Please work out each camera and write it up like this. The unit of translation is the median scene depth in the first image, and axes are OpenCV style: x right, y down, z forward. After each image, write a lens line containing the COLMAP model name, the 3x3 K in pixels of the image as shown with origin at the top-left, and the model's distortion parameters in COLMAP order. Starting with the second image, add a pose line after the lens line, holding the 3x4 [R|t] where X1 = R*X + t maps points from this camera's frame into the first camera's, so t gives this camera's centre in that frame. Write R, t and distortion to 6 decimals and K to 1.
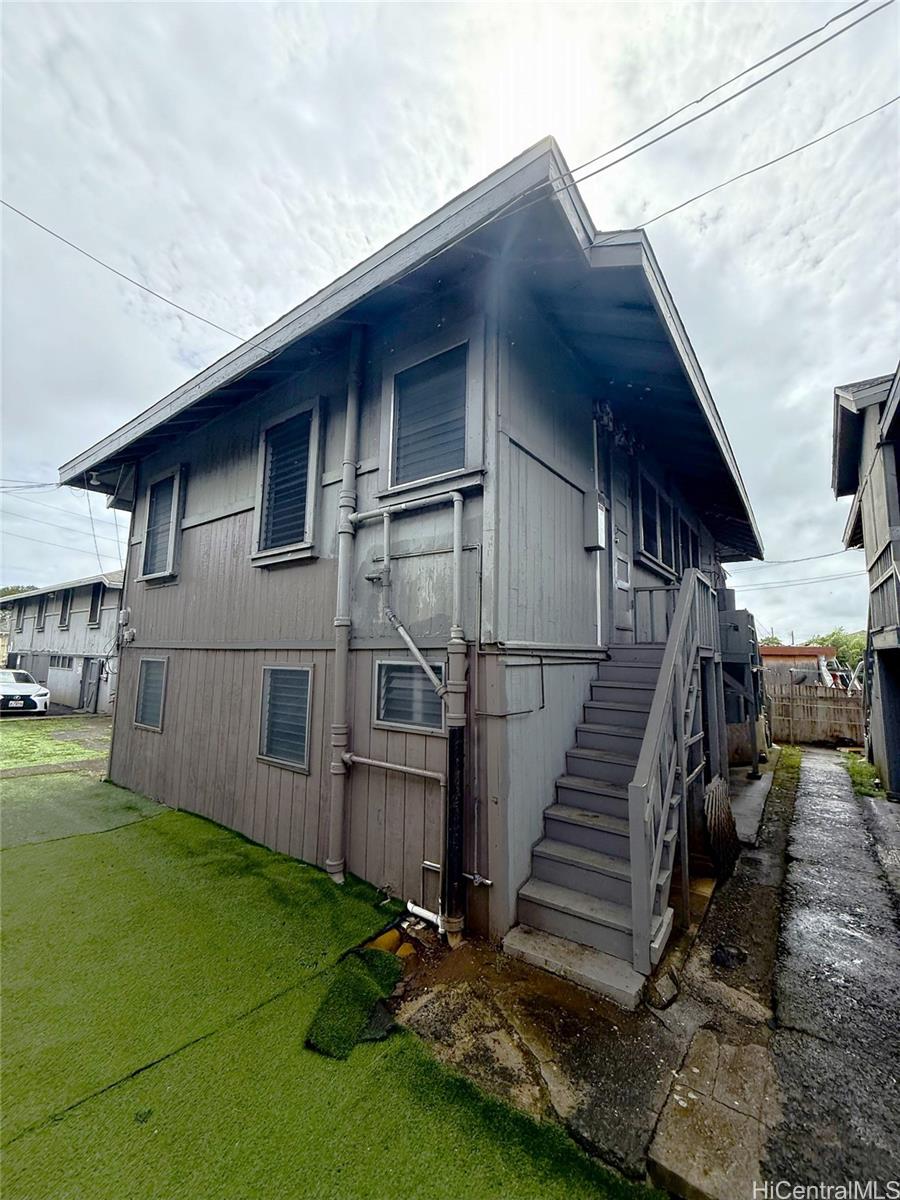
lens RADIAL K [[477.3, 0, 452.3], [0, 477.3, 597.6], [0, 0, 1]] dist [-0.000850, 0.001173]
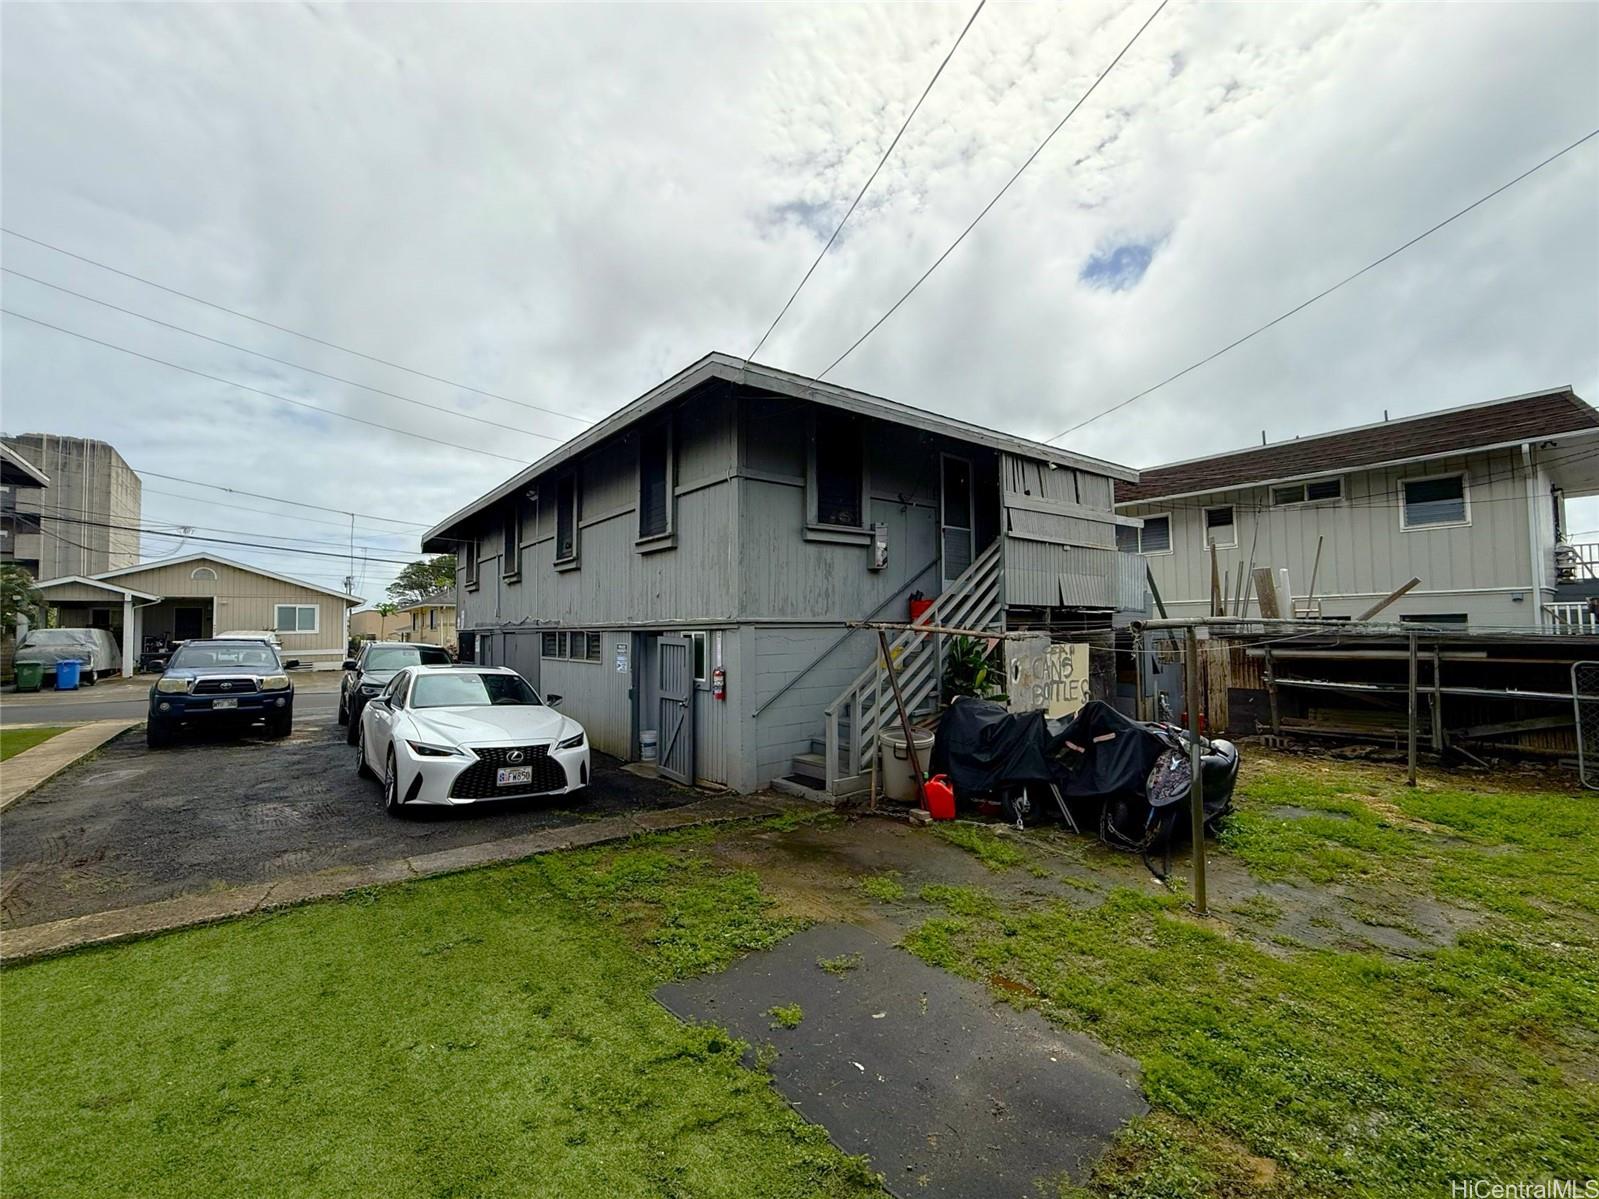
lens RADIAL K [[636.0, 0, 791.2], [0, 636.0, 594.5], [0, 0, 1]] dist [-0.000850, 0.001173]
pose [[0.968711, -0.047919, -0.243521, -0.146189], [0.065014, 0.995916, 0.062648, 0.020031], [0.239524, -0.076520, 0.967870, 0.149902]]
